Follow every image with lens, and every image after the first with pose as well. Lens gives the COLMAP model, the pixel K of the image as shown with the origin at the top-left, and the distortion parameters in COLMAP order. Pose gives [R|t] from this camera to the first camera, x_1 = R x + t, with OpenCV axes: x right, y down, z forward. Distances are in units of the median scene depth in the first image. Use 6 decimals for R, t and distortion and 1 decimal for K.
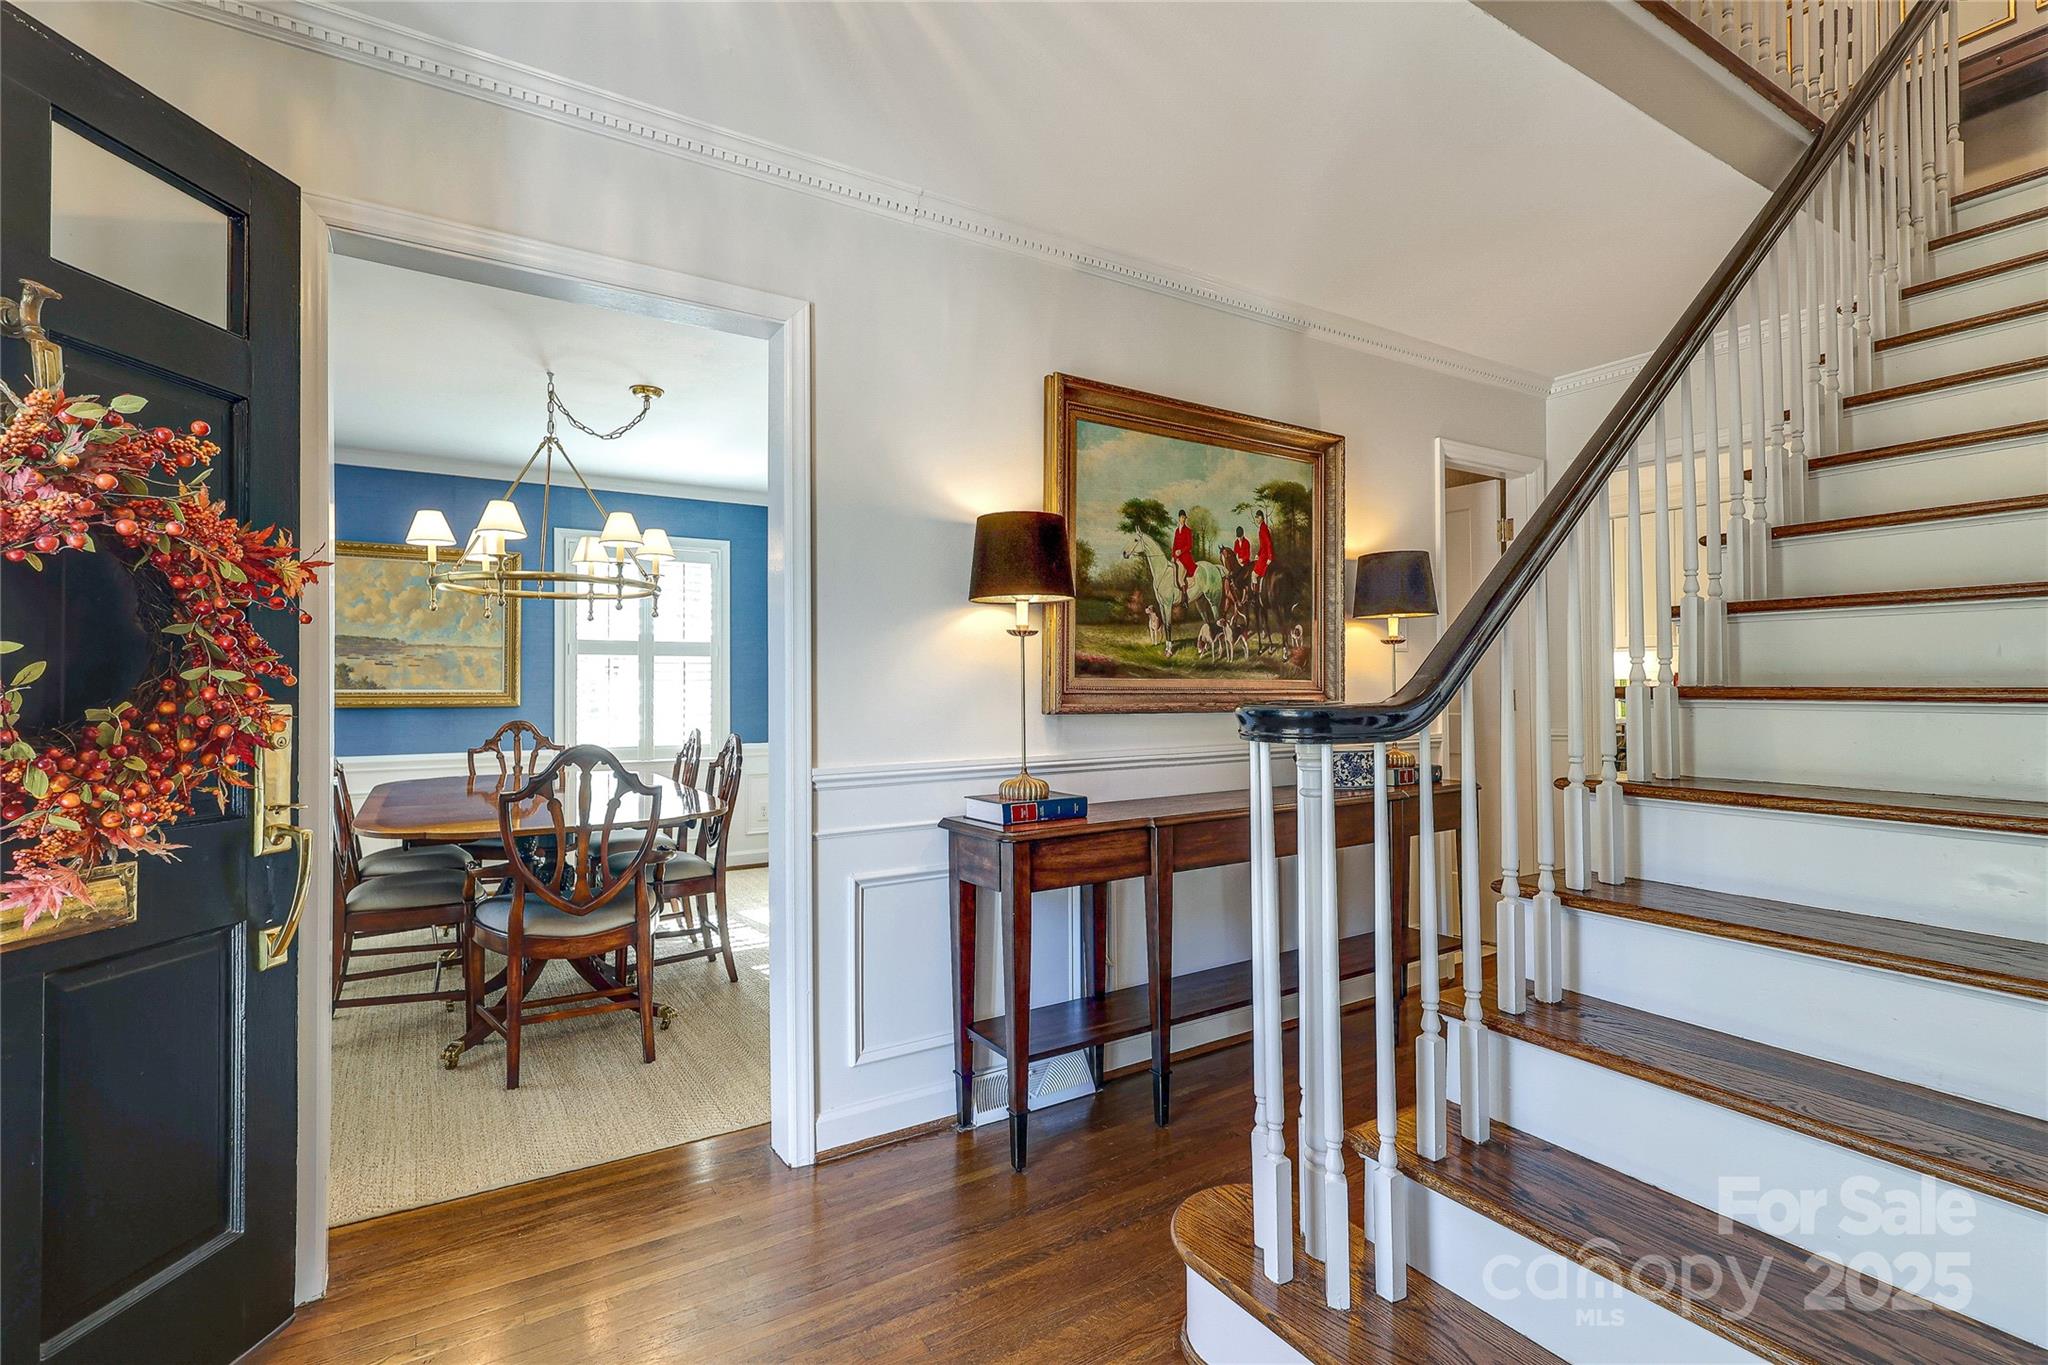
lens RADIAL K [[980.5, 0, 1051.7], [0, 980.5, 671.5], [0, 0, 1]] dist [0.001521, 0.000251]
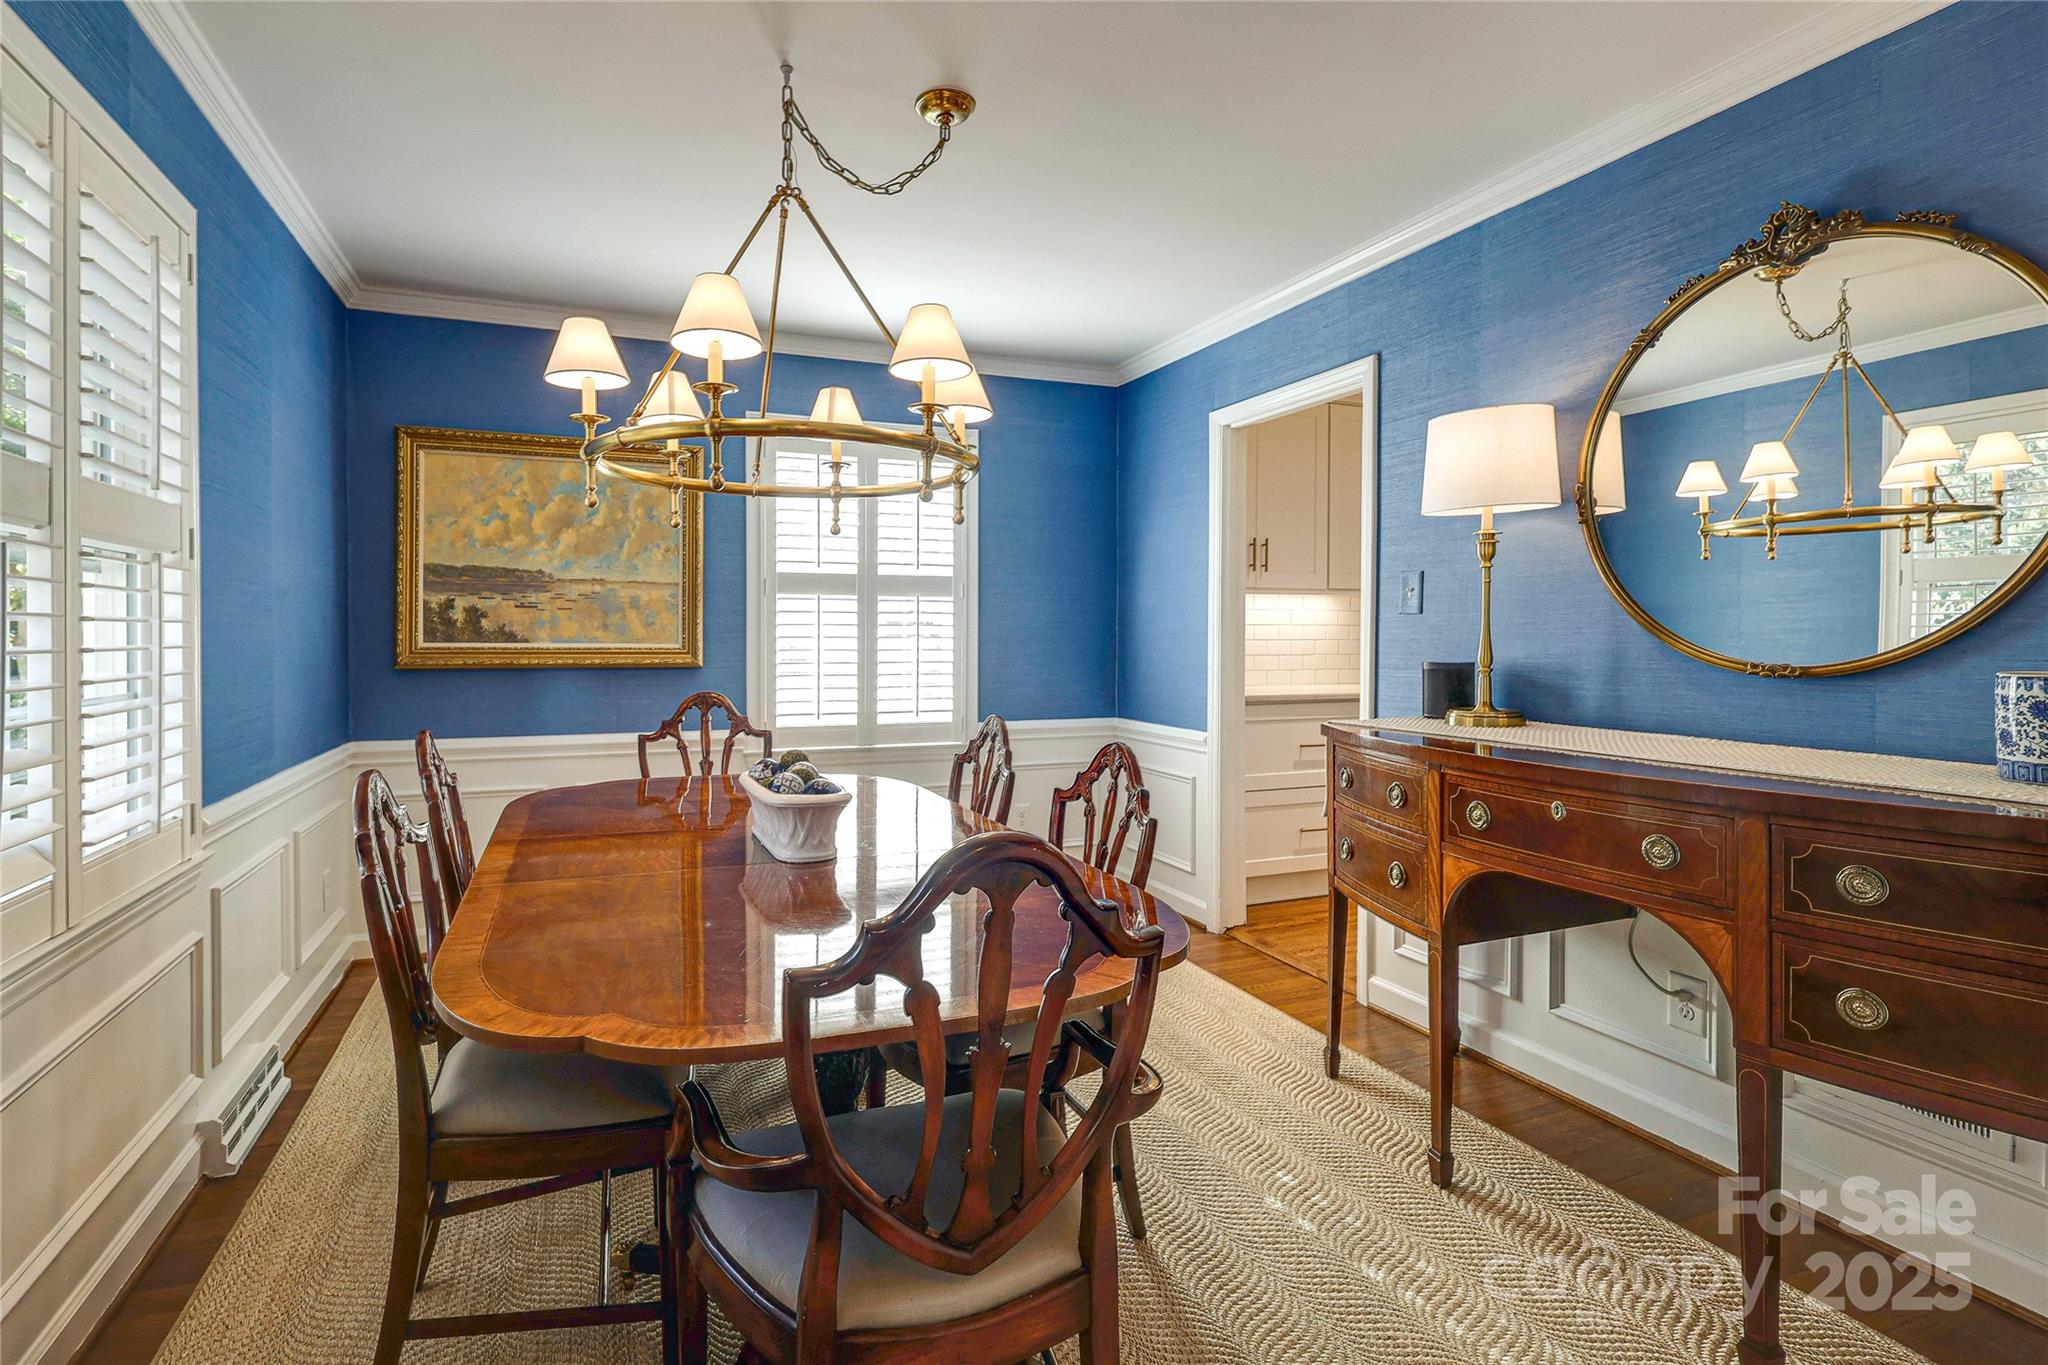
lens RADIAL K [[1100.6, 0, 1019.6], [0, 1100.6, 641.9], [0, 0, 1]] dist [-0.000461, 0.000013]
pose [[0.982251, 0.009594, -0.187325, -0.184918], [-0.004987, 0.999674, 0.025051, -0.003757], [0.187504, -0.023672, 0.981978, 0.291131]]
